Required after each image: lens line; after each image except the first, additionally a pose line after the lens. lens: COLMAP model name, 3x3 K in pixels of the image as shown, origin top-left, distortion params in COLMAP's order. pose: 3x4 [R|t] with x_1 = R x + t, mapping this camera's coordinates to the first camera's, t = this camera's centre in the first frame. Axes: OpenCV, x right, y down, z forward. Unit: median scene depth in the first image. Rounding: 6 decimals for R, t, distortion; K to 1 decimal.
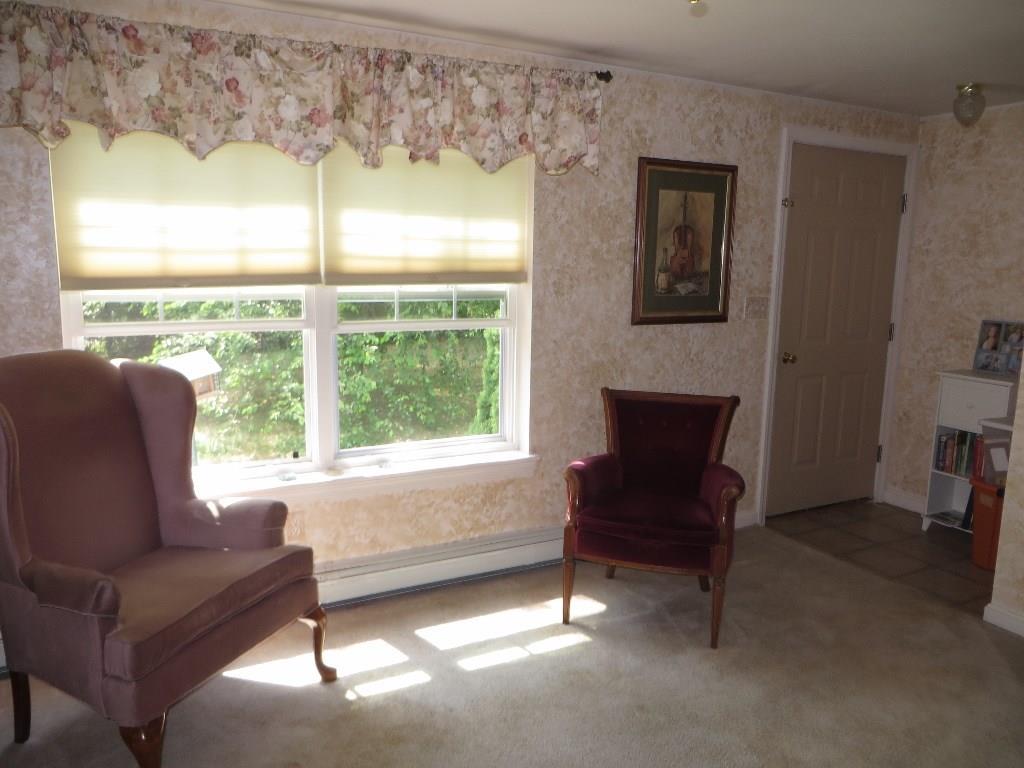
lens RADIAL K [[762.7, 0, 511.6], [0, 762.7, 383.1], [0, 0, 1]] dist [-0.013912, -0.004549]
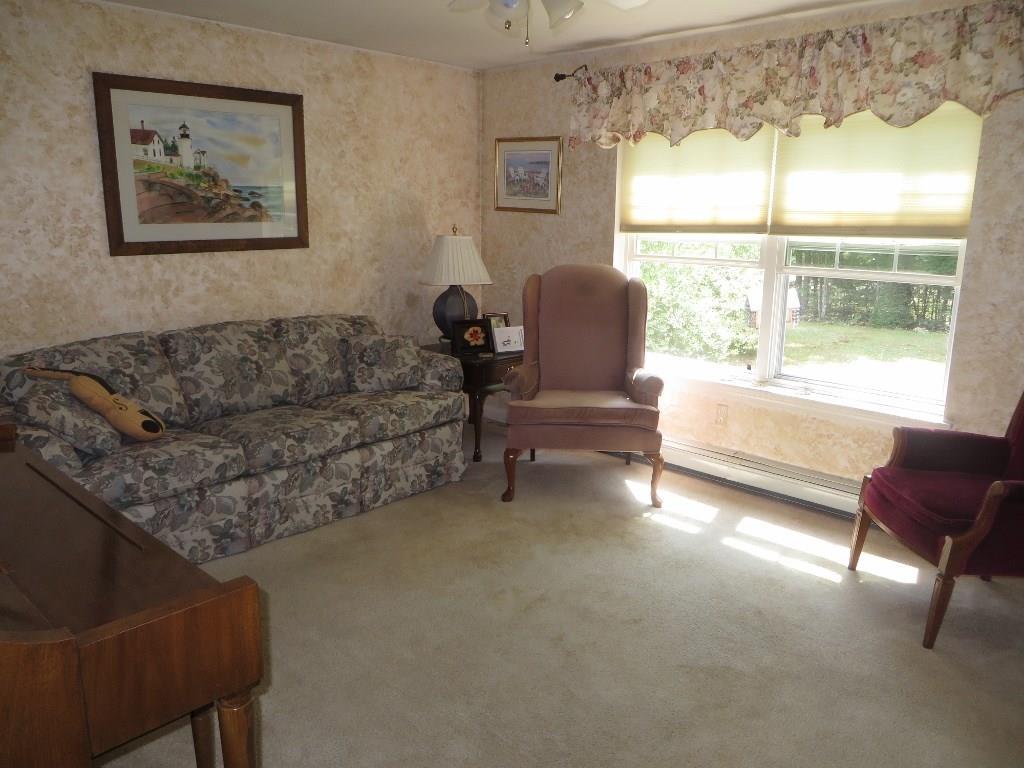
lens RADIAL K [[762.7, 0, 510.0], [0, 762.7, 384.0], [0, 0, 1]] dist [-0.013912, -0.004549]
pose [[0.302922, 0.197514, -0.932323, 0.840059], [-0.155537, 0.975417, 0.156108, -0.016563], [0.940238, 0.097722, 0.326196, 0.210253]]
